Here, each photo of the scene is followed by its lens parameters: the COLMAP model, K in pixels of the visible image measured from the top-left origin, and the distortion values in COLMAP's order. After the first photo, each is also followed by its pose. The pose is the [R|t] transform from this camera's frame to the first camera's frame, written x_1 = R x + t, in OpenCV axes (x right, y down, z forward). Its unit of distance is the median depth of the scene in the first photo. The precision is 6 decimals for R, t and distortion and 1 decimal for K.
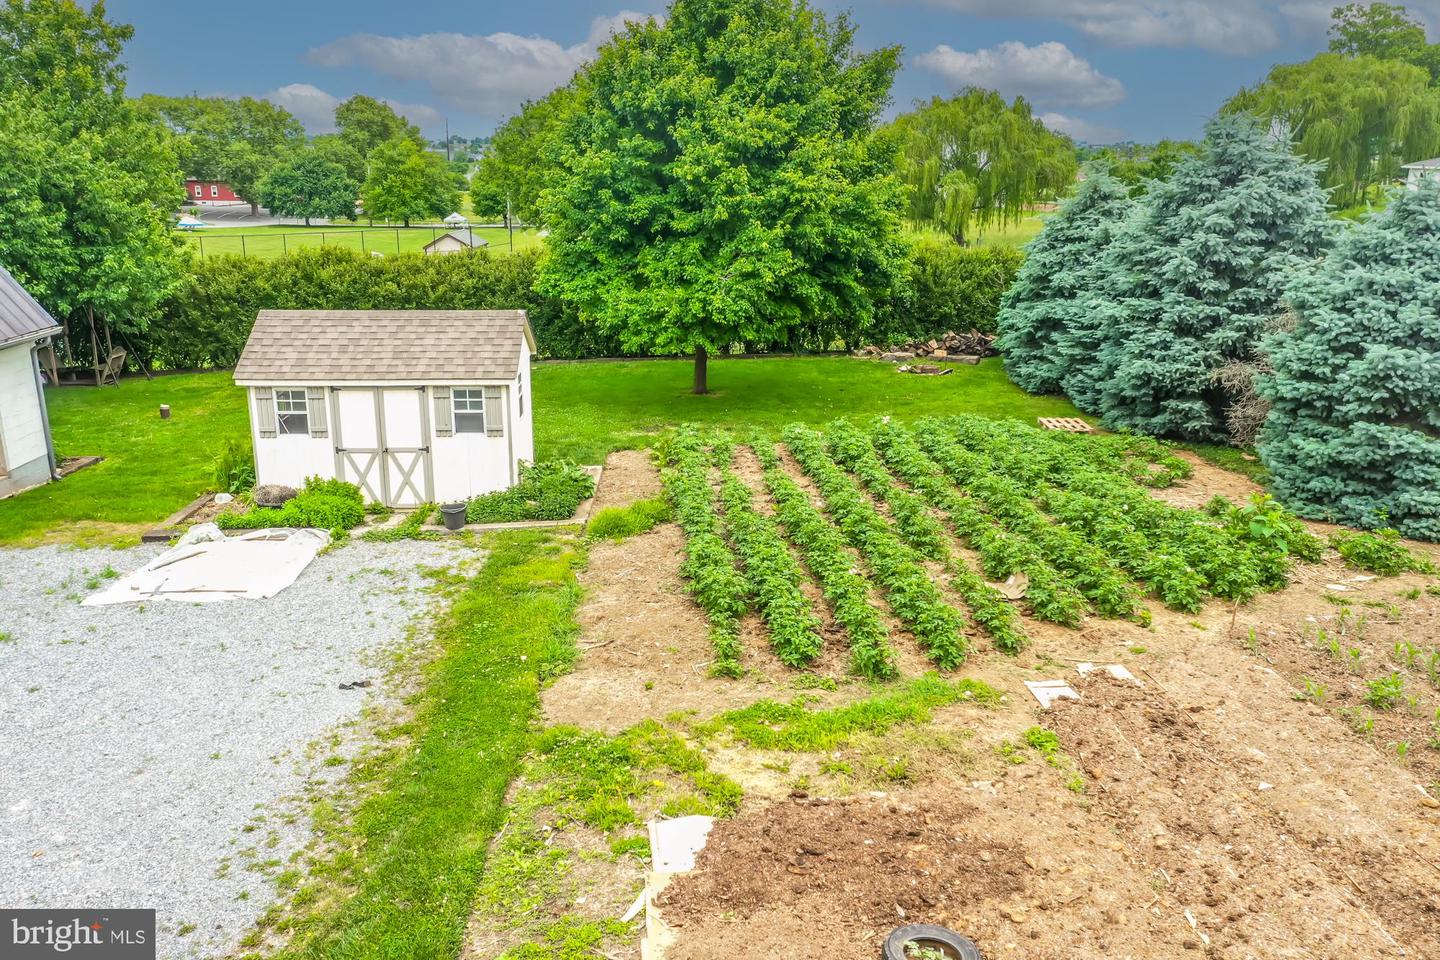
lens RADIAL K [[1135.0, 0, 720.0], [0, 1135.0, 480.0], [0, 0, 1]] dist [0.004472, 0.006941]
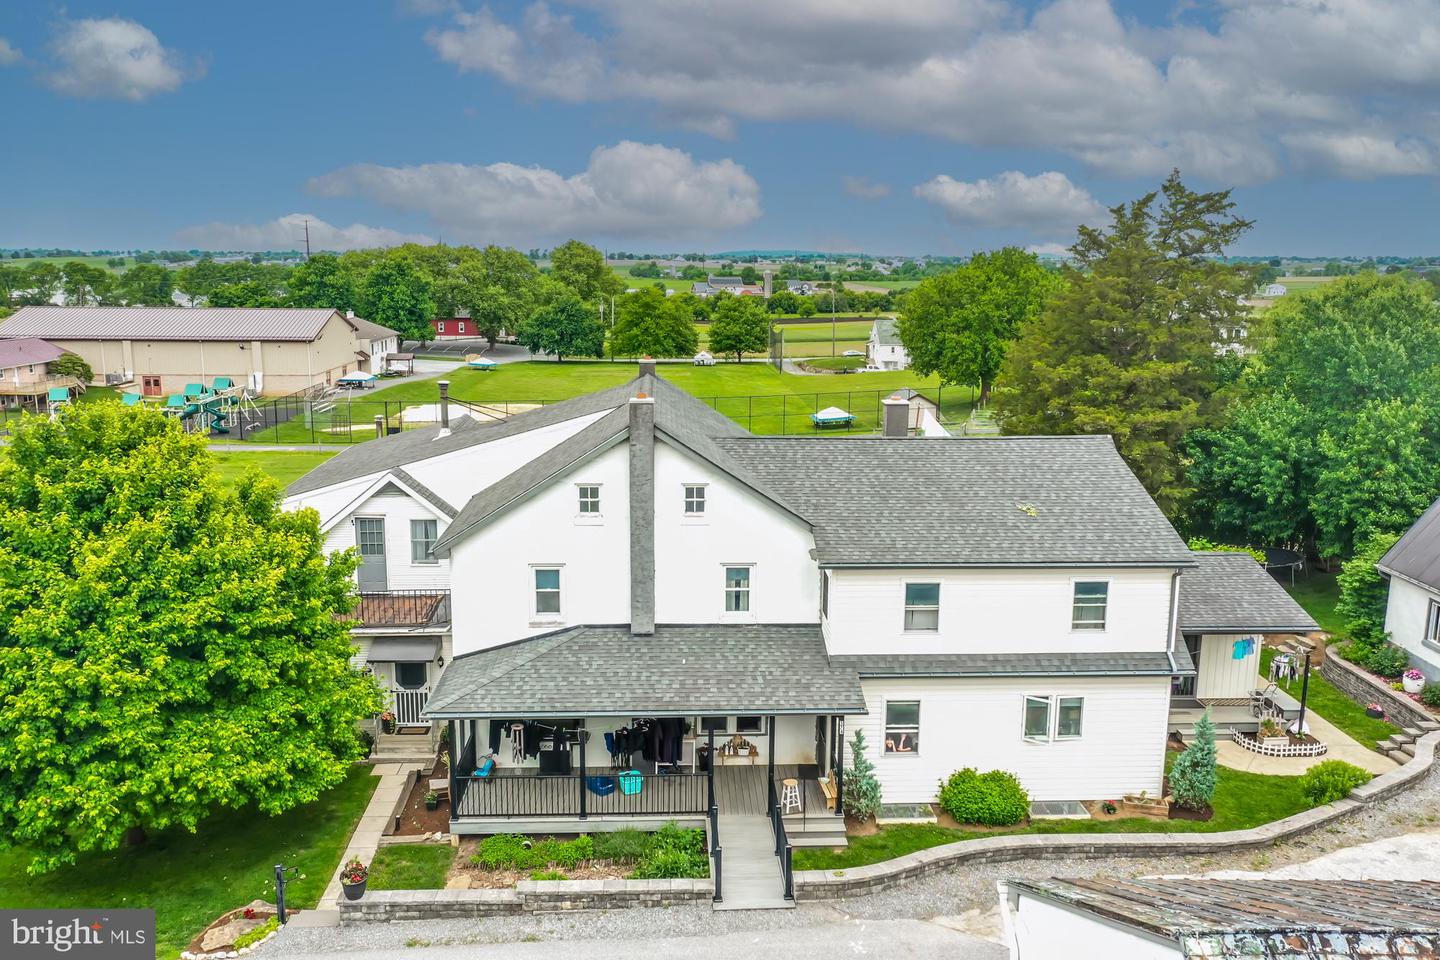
lens RADIAL K [[1135.0, 0, 720.0], [0, 1135.0, 480.0], [0, 0, 1]] dist [0.004472, 0.006941]
pose [[0.999726, -0.007966, -0.021990, -1.523867], [0.005847, 0.995477, -0.094825, -0.073337], [0.022646, 0.094671, 0.995251, -0.531646]]
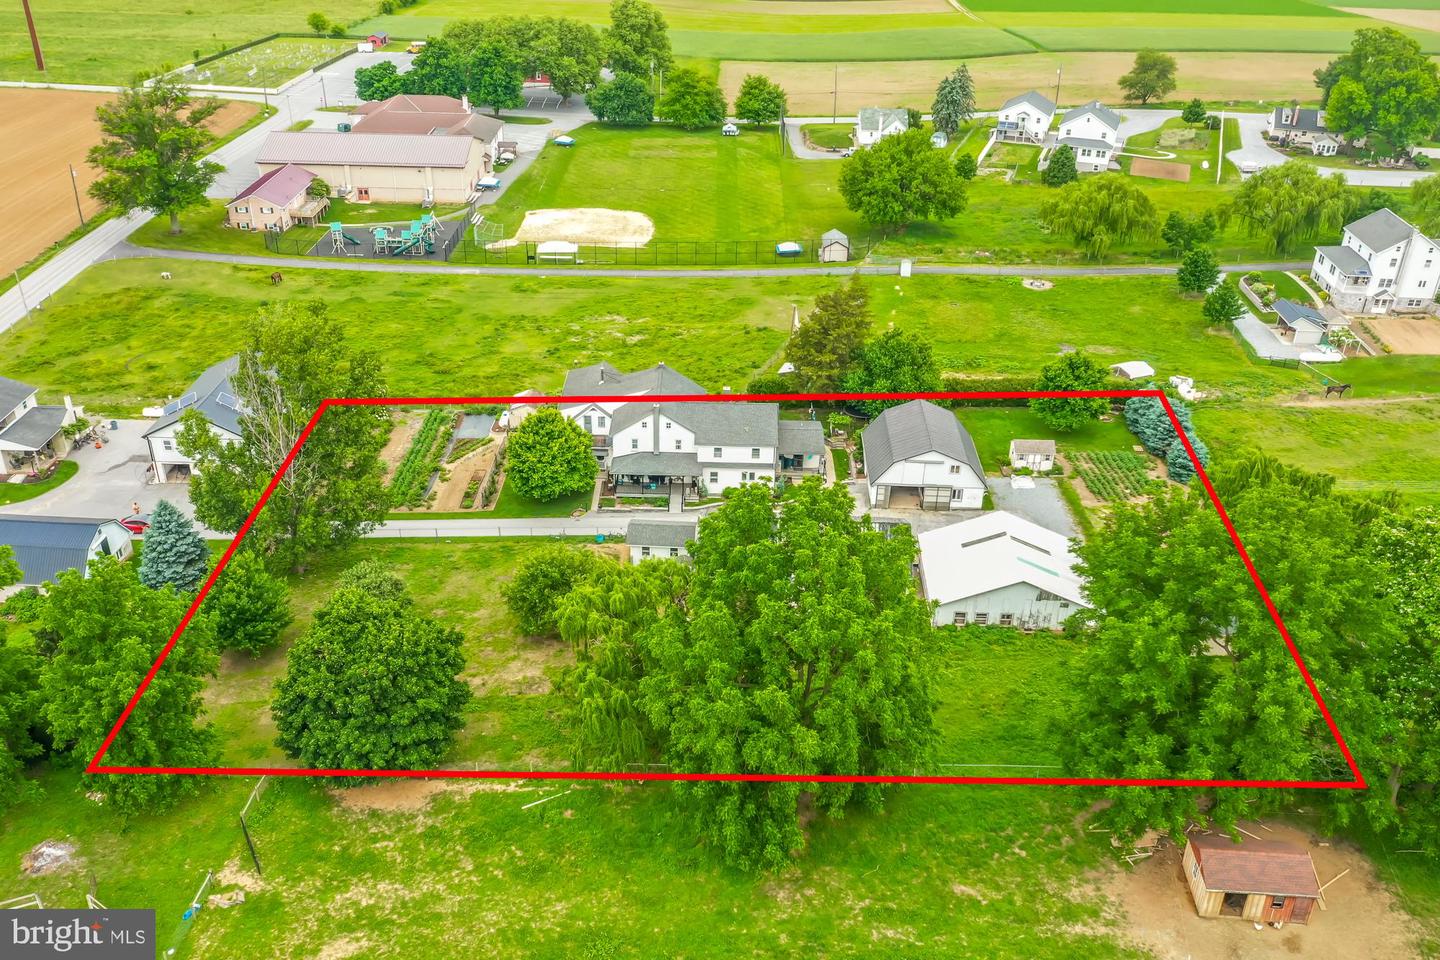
lens RADIAL K [[1135.0, 0, 720.0], [0, 1135.0, 480.0], [0, 0, 1]] dist [0.004472, 0.006941]
pose [[0.997380, 0.039381, -0.060678, -1.117300], [-0.025296, 0.975738, 0.217474, -0.862220], [0.067770, -0.215370, 0.974178, -3.665762]]
